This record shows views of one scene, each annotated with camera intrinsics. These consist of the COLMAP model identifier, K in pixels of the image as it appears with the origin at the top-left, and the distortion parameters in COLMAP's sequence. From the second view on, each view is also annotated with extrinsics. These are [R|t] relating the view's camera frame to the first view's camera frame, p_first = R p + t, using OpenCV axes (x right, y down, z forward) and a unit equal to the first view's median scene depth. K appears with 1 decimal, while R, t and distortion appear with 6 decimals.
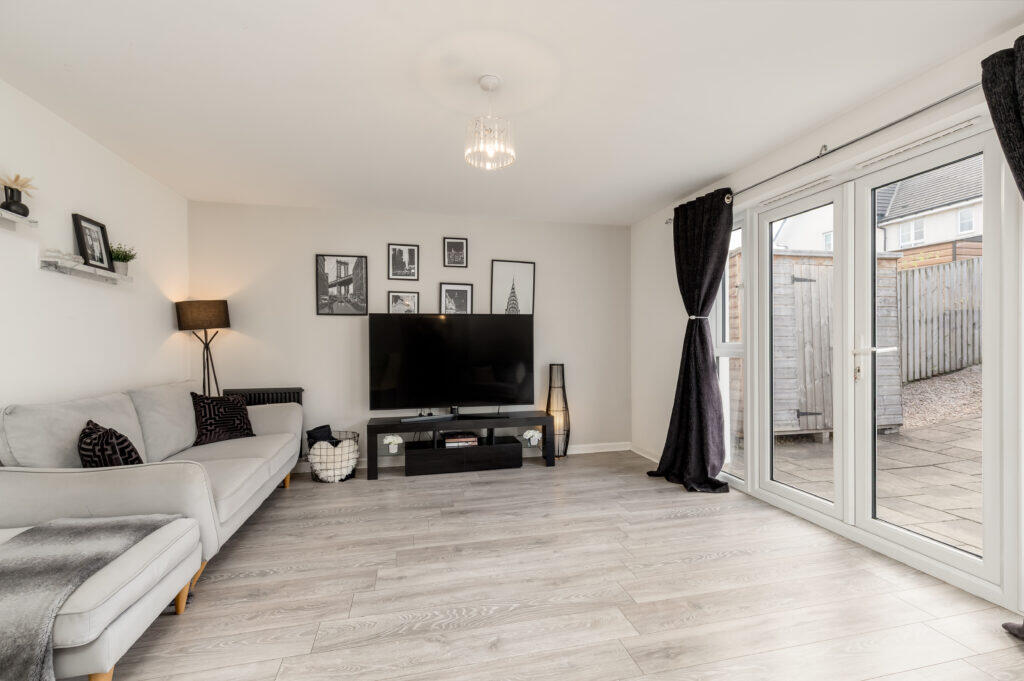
lens RADIAL K [[457.1, 0, 513.0], [0, 457.1, 341.6], [0, 0, 1]] dist [-0.000316, -0.000048]
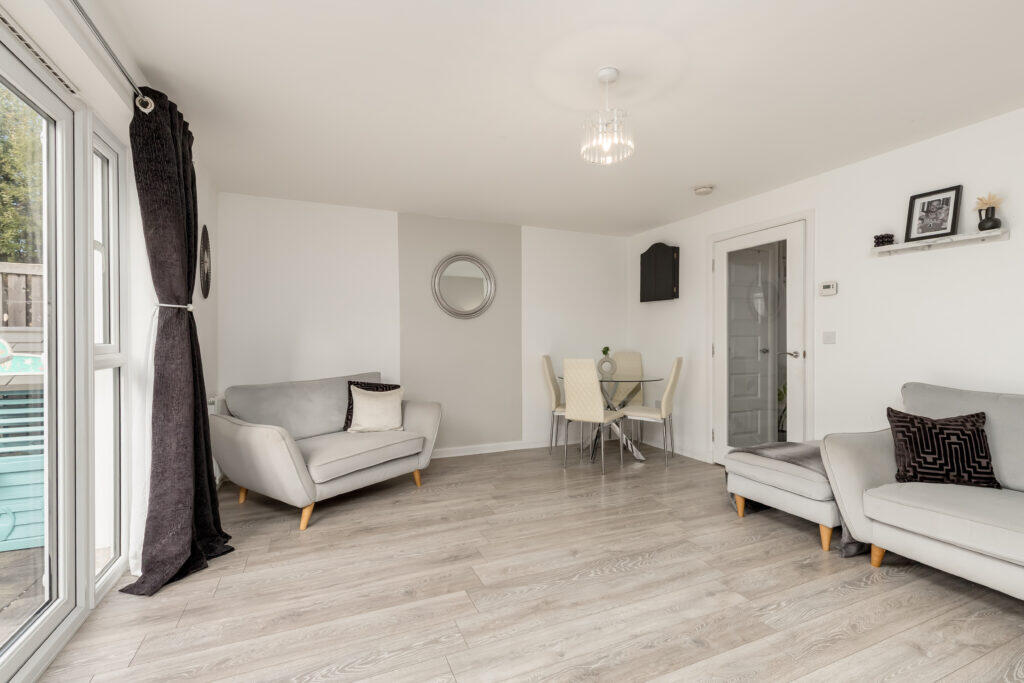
lens RADIAL K [[457.1, 0, 511.5], [0, 457.1, 341.0], [0, 0, 1]] dist [-0.000316, -0.000048]
pose [[-0.983905, 0.010976, -0.178353, 0.332640], [0.010598, 0.999939, 0.003071, -0.001556], [0.178376, 0.001131, -0.983962, 1.966272]]
